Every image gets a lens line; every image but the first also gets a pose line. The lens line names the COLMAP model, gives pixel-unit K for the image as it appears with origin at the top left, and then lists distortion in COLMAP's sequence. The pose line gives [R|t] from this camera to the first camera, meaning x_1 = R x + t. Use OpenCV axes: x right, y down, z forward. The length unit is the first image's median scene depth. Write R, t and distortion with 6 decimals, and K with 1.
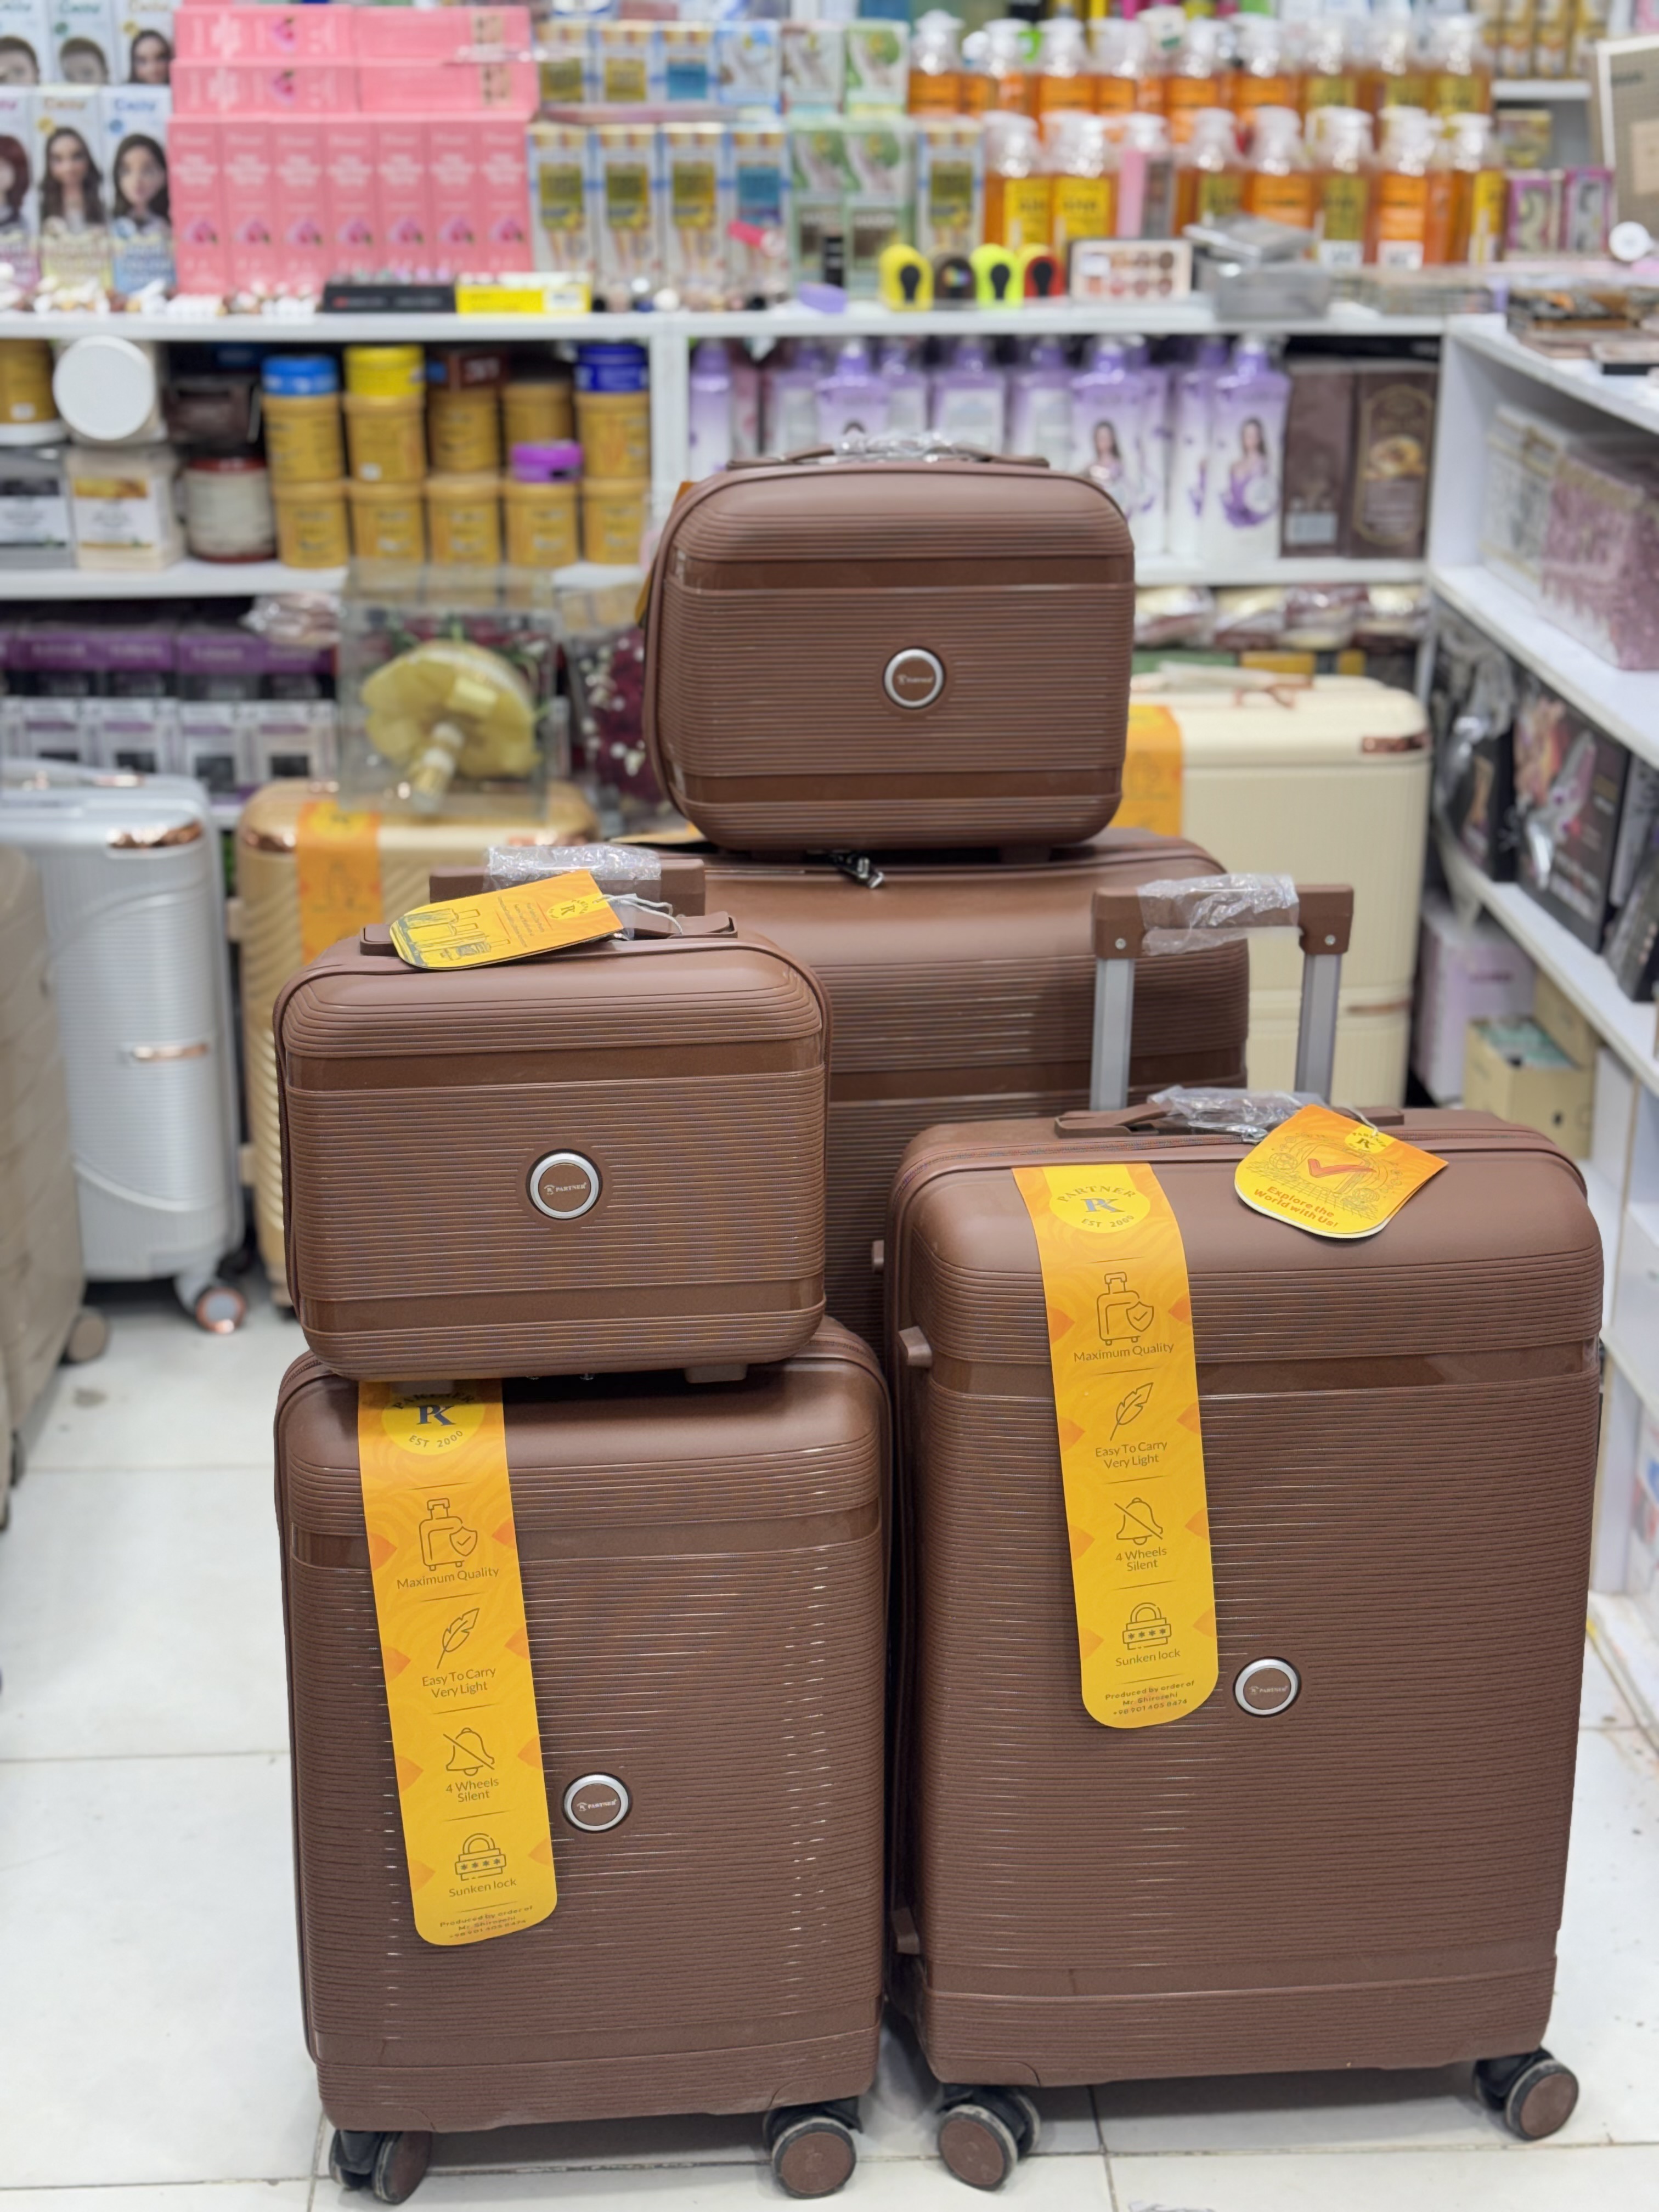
lens RADIAL K [[3099.6, 0, 829.5], [0, 3099.6, 1106.0], [0, 0, 1]] dist [0.214216, -0.554278]
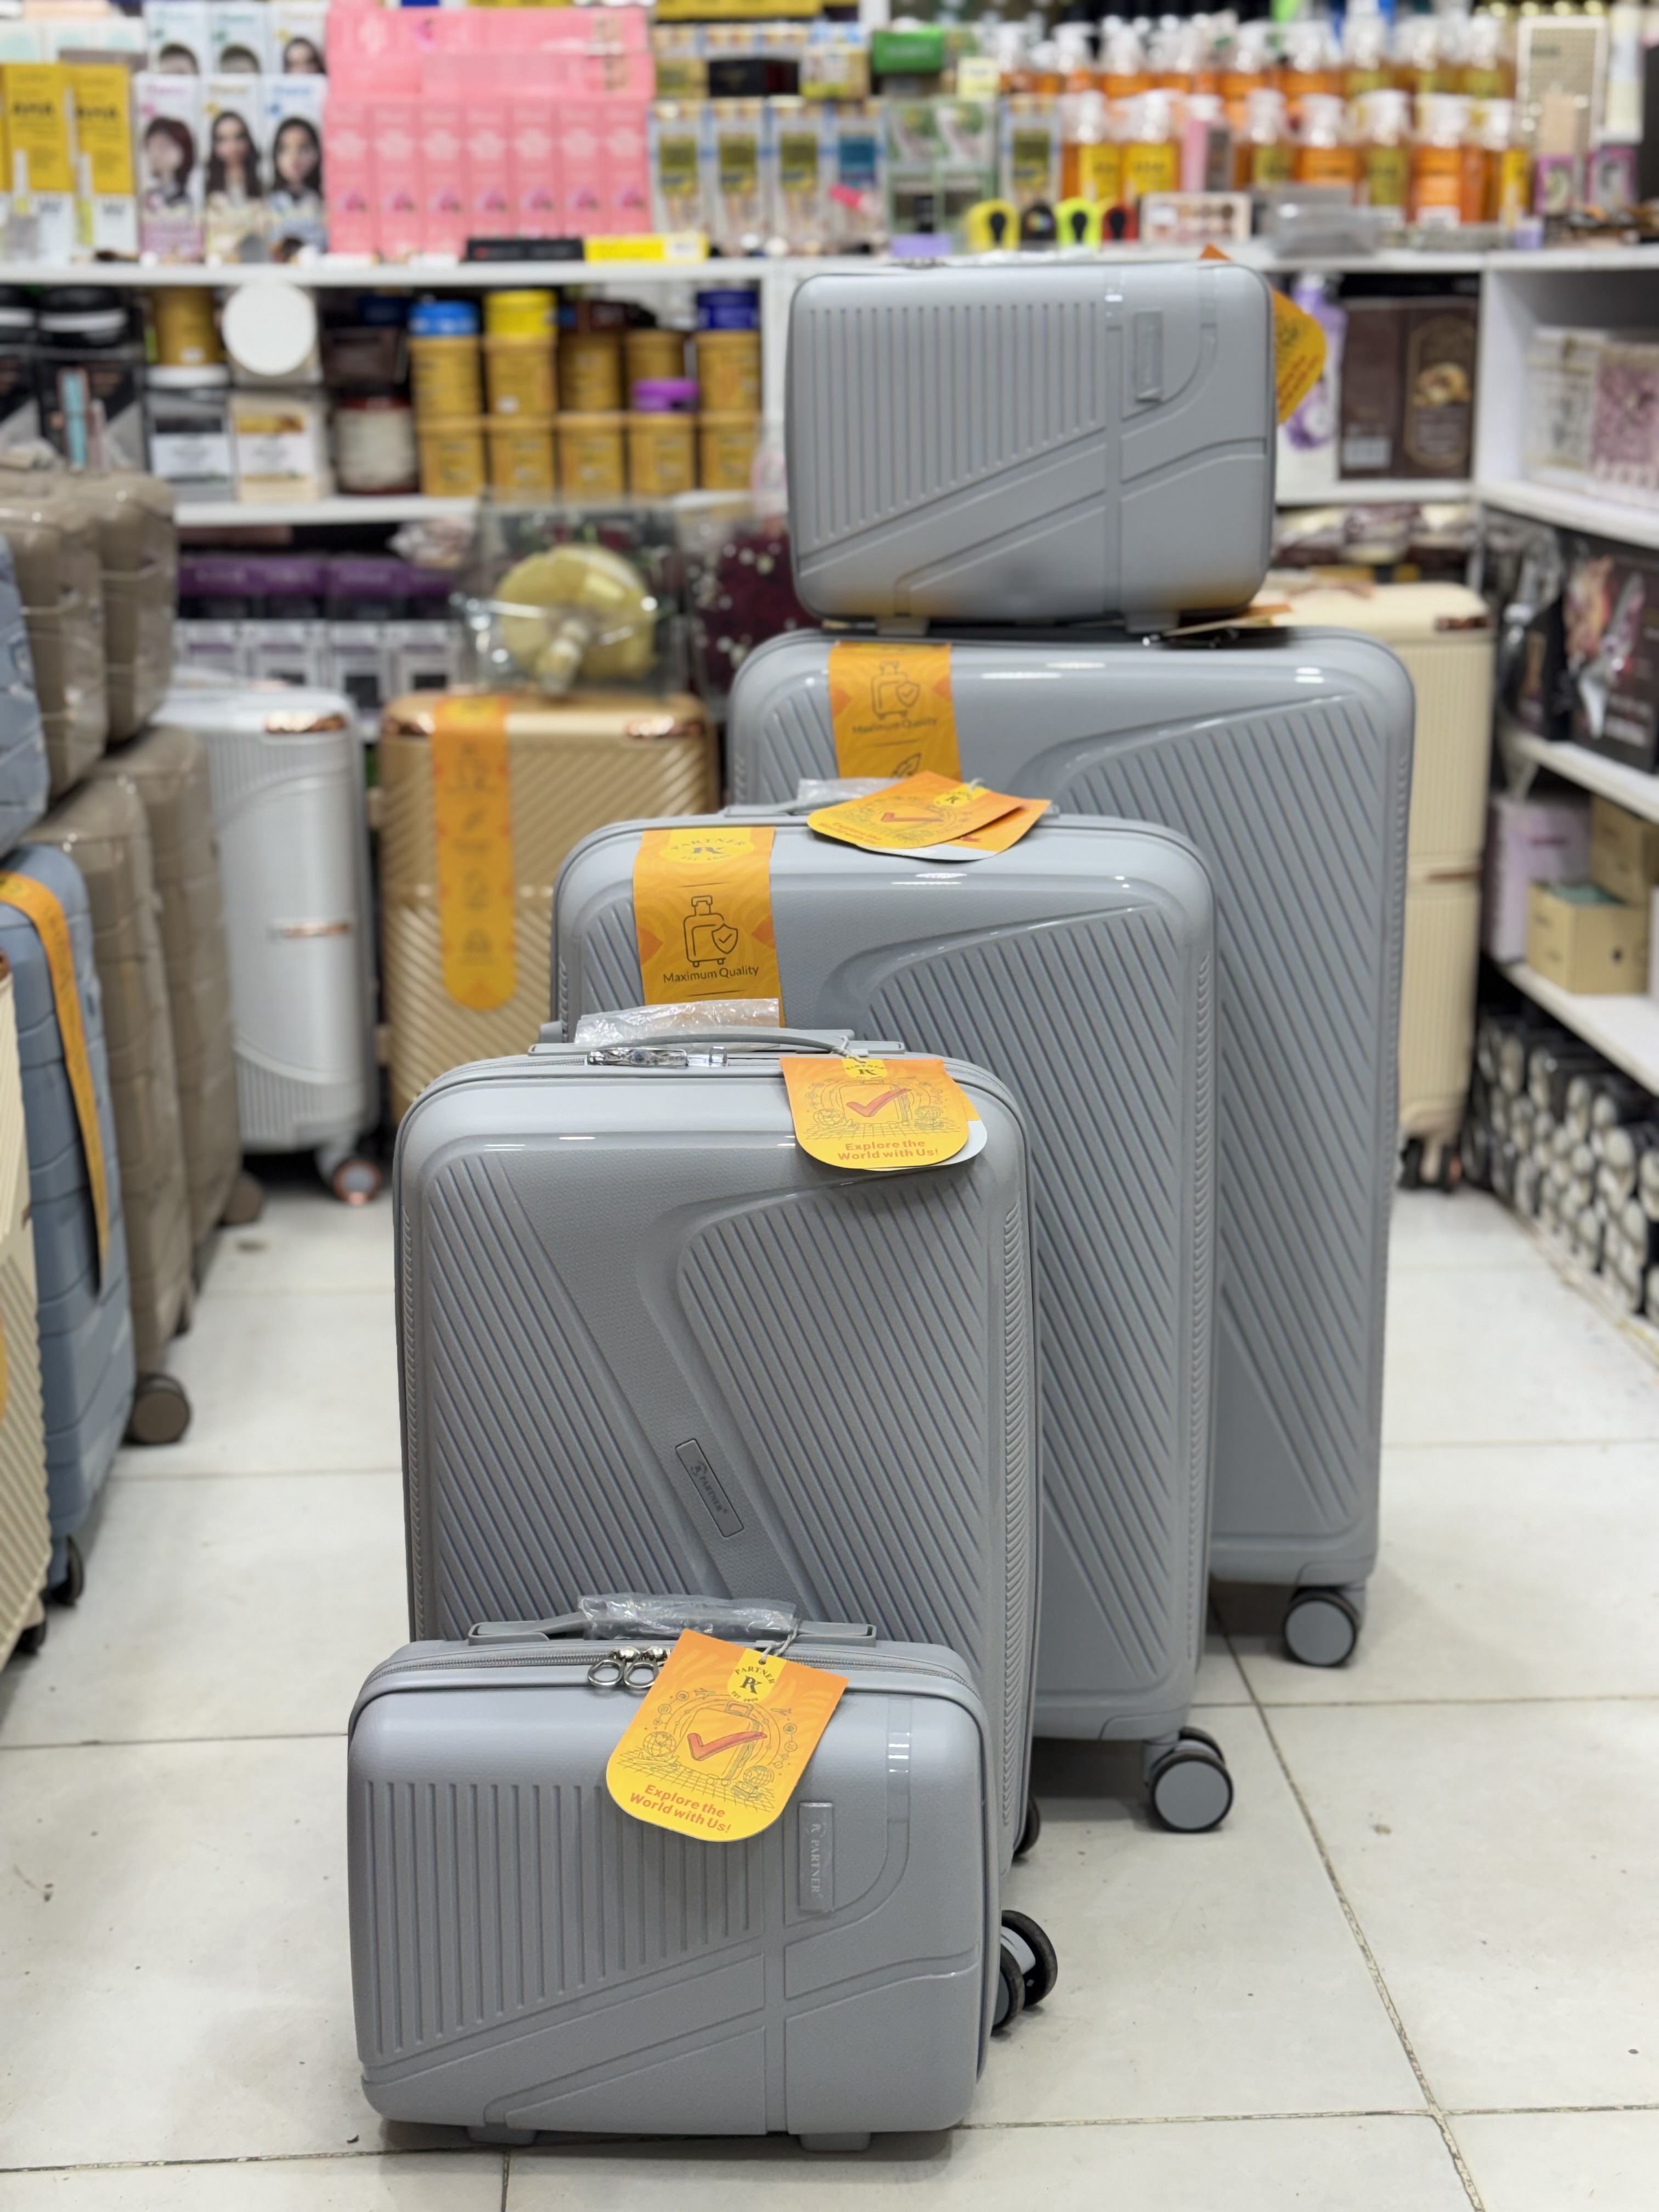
lens RADIAL K [[3099.6, 0, 829.5], [0, 3099.6, 1106.0], [0, 0, 1]] dist [0.214216, -0.554278]
pose [[0.999903, -0.013714, 0.002518, -0.039524], [0.013895, 0.995101, -0.097884, 0.148255], [-0.001164, 0.097909, 0.995195, -0.065241]]
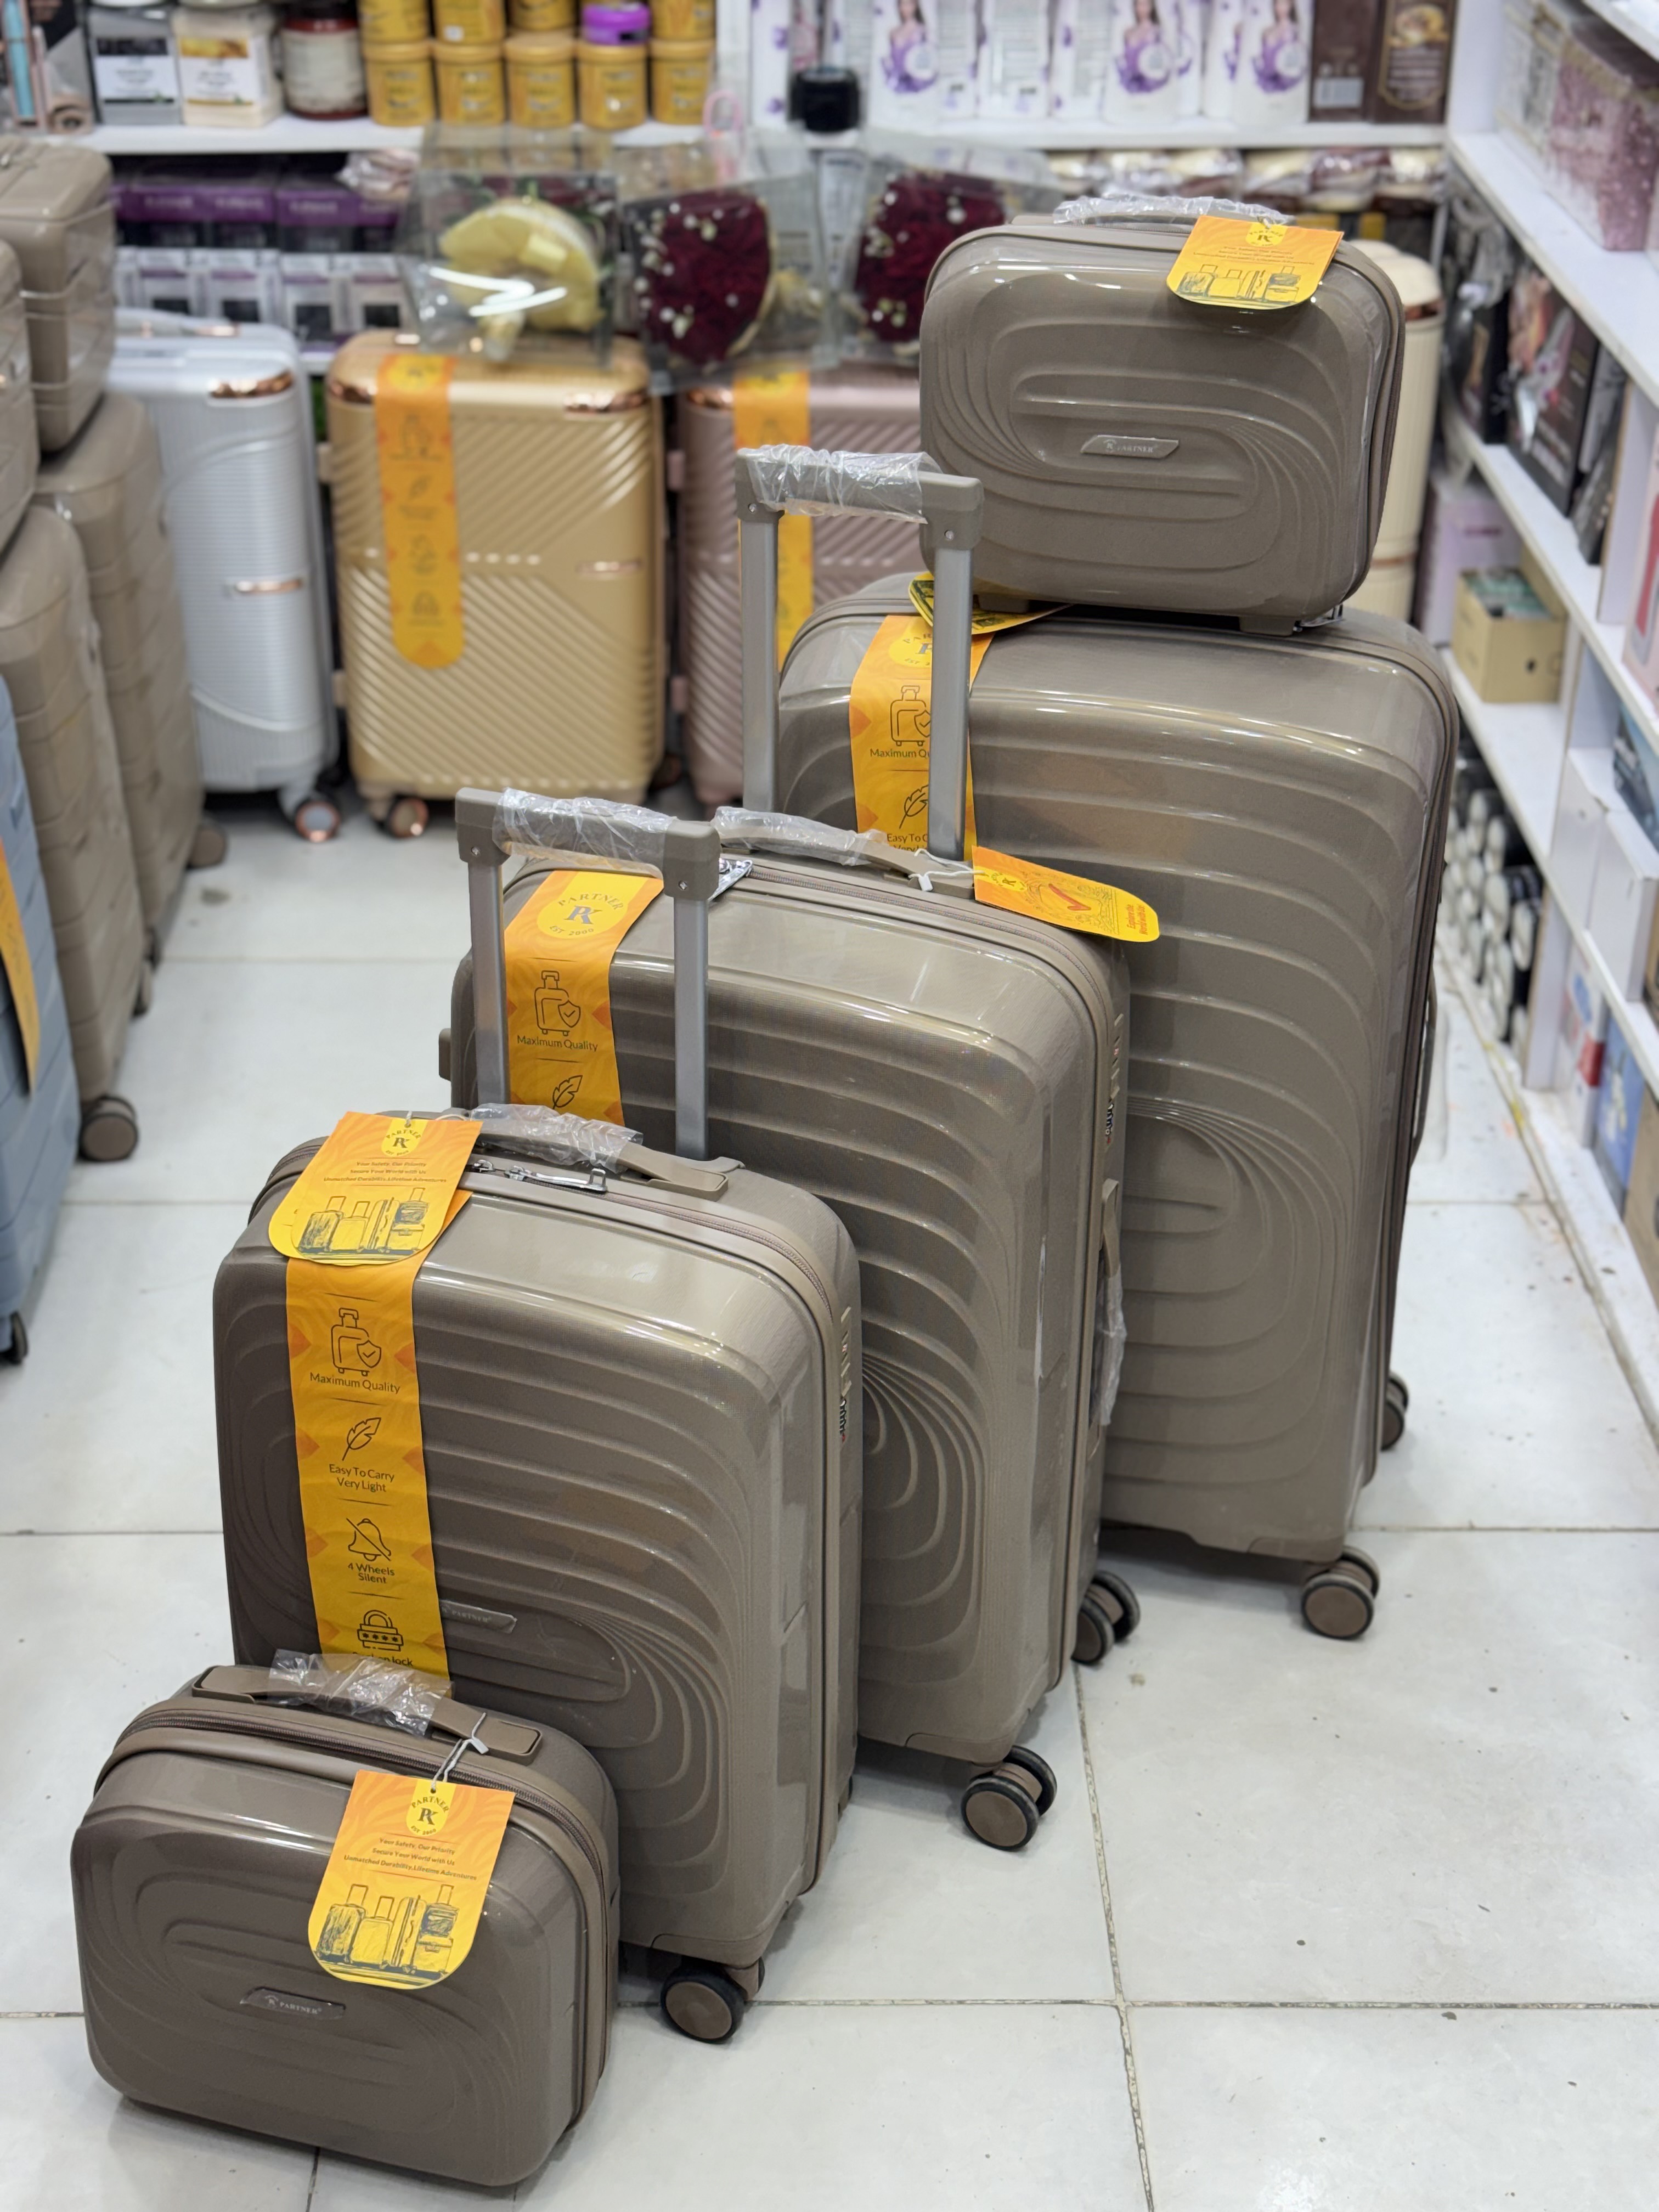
lens RADIAL K [[3099.6, 0, 829.5], [0, 3099.6, 1106.0], [0, 0, 1]] dist [0.214216, -0.554278]
pose [[0.999376, 0.018777, -0.029927, 0.020526], [-0.013692, 0.986717, 0.161869, -0.017185], [0.032569, -0.161358, 0.986358, -0.115621]]
